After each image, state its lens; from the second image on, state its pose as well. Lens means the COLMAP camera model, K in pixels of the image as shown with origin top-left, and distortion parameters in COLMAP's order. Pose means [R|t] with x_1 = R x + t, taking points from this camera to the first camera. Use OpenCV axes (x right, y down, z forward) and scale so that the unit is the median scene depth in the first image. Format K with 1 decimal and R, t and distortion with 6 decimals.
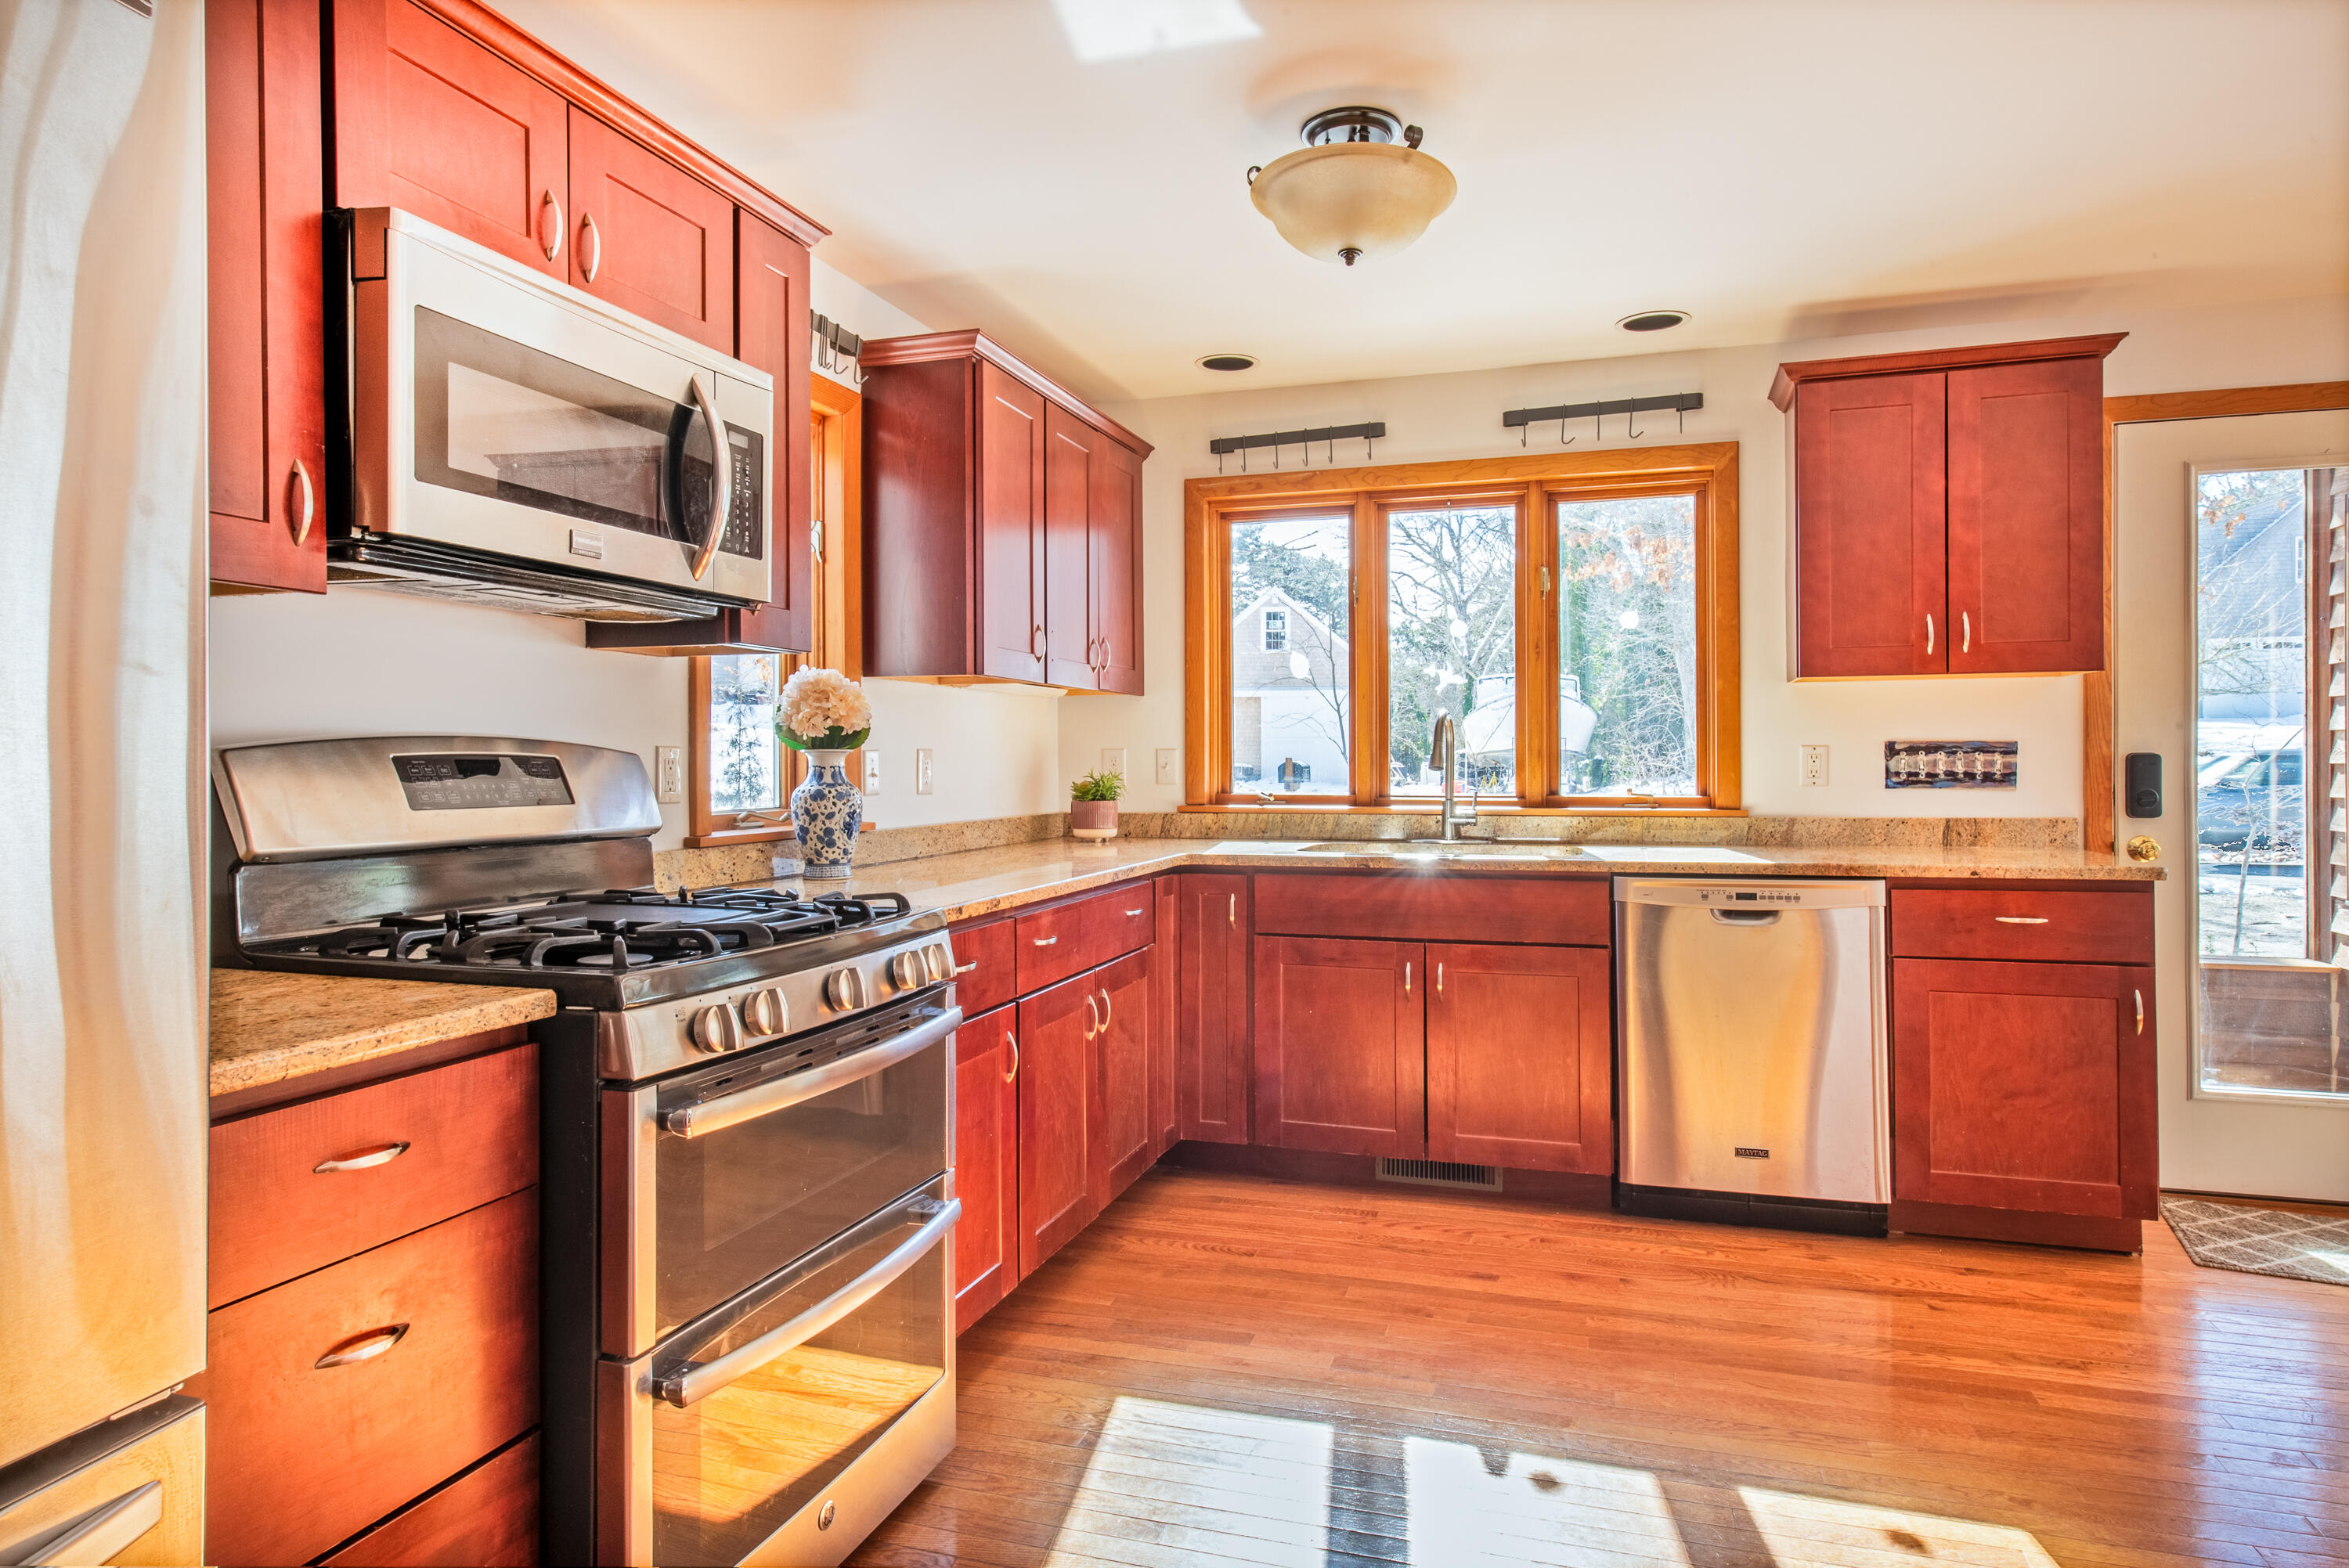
lens RADIAL K [[1359.9, 0, 1183.8], [0, 1359.9, 770.1], [0, 0, 1]] dist [-0.009628, -0.001293]
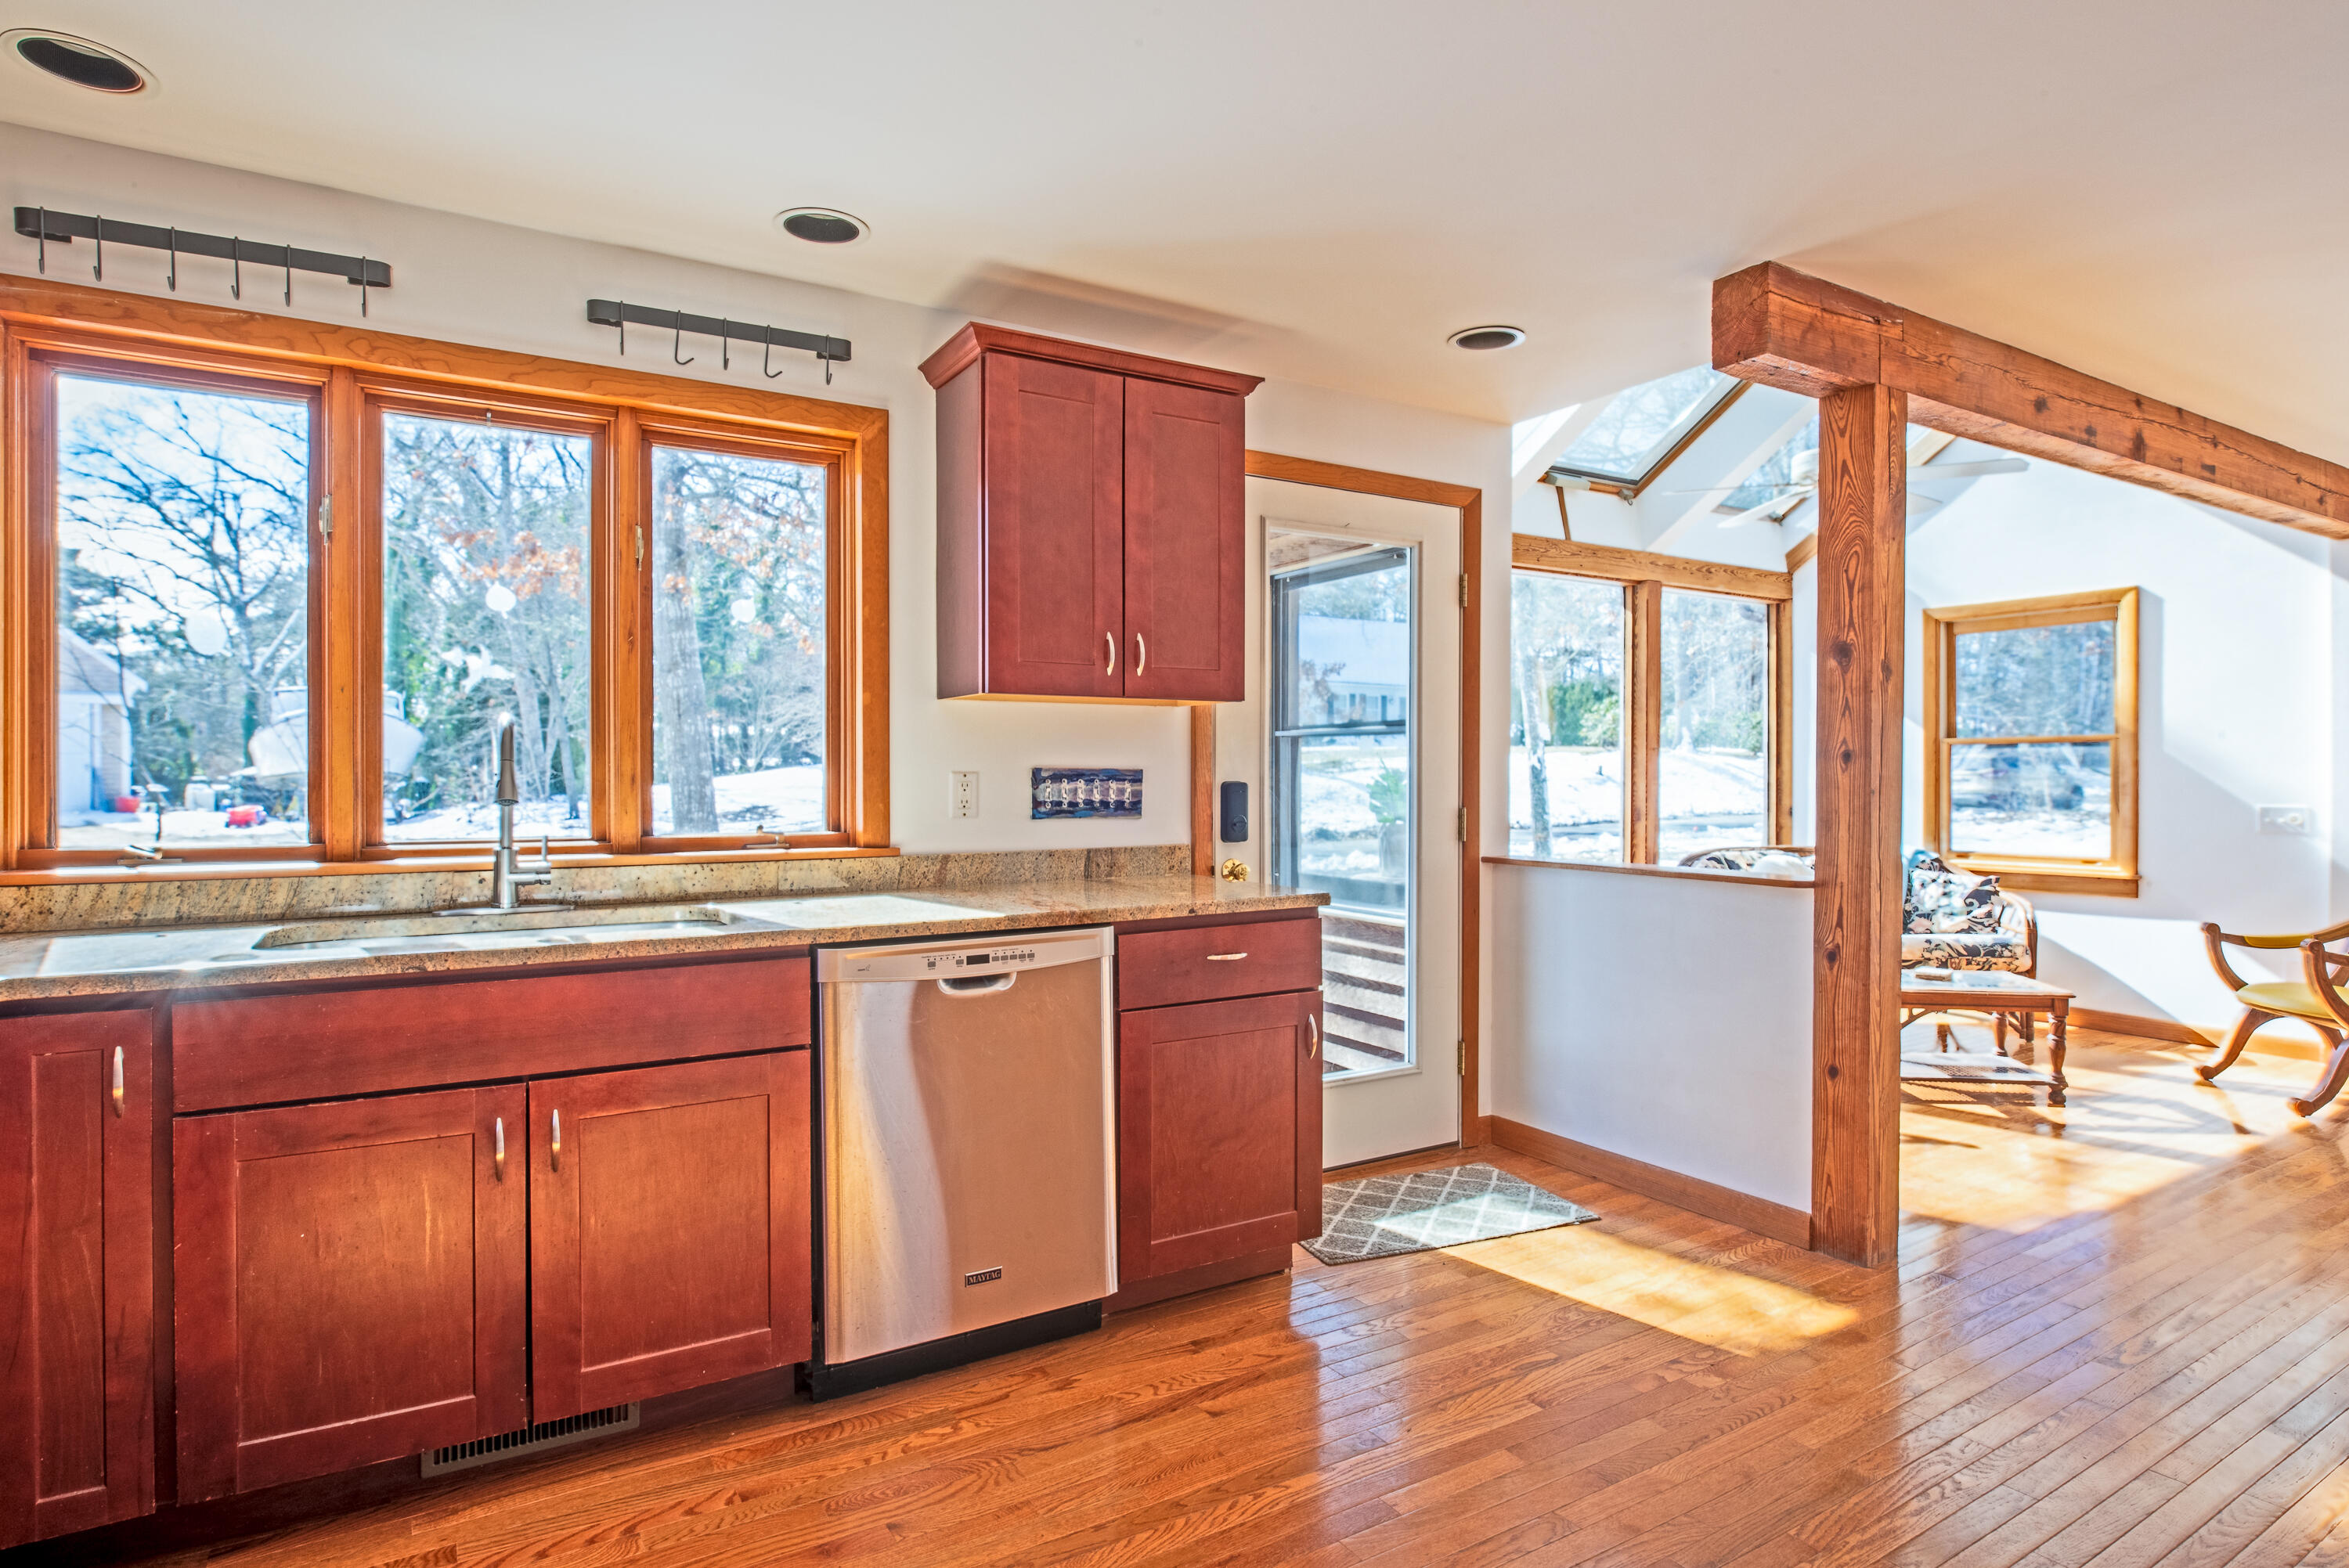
lens RADIAL K [[1235.0, 0, 1162.6], [0, 1235.0, 779.6], [0, 0, 1]] dist [0.006947, -0.006646]
pose [[0.661004, 0.003479, 0.750375, -0.057220], [0.004047, 0.999958, -0.008201, -0.006411], [-0.750372, 0.008458, 0.660962, 0.387762]]
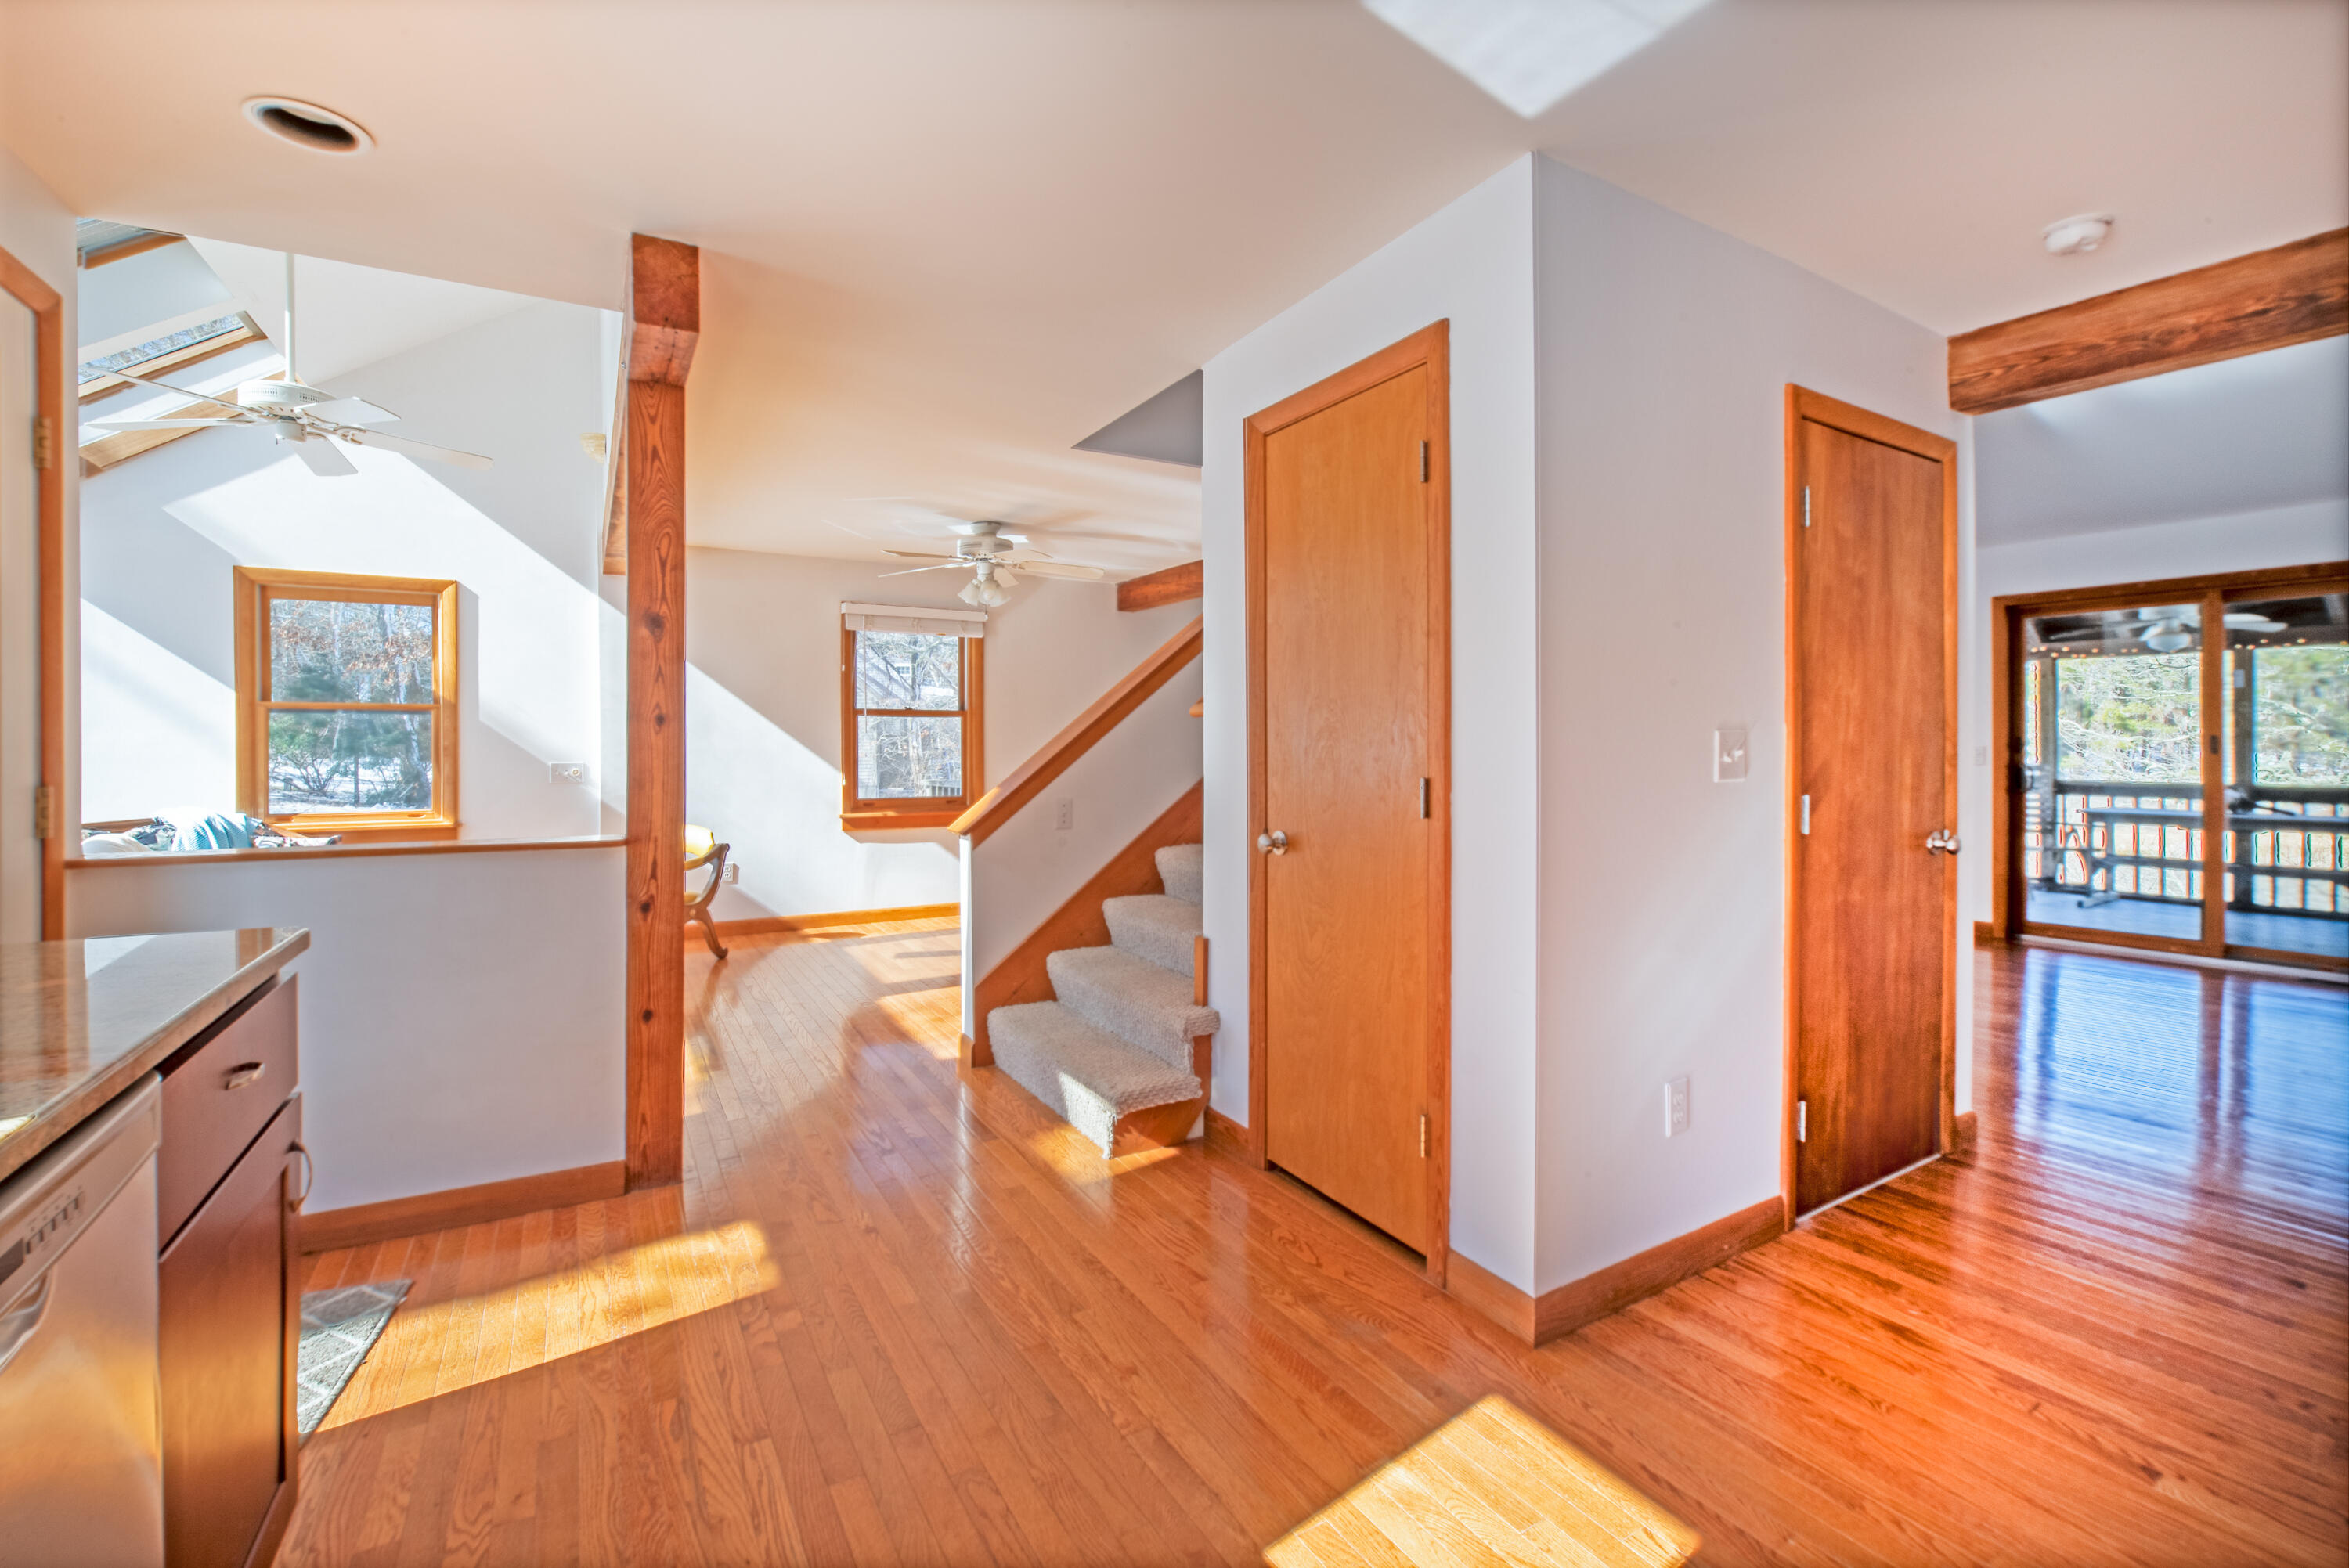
lens RADIAL K [[998.6, 0, 1224.7], [0, 998.6, 730.1], [0, 0, 1]] dist [-0.021159, -0.001400]
pose [[-0.747049, 0.013084, 0.664640, 0.074290], [0.008326, 0.999912, -0.010326, -0.008370], [-0.664717, -0.002180, -0.747092, 0.822841]]
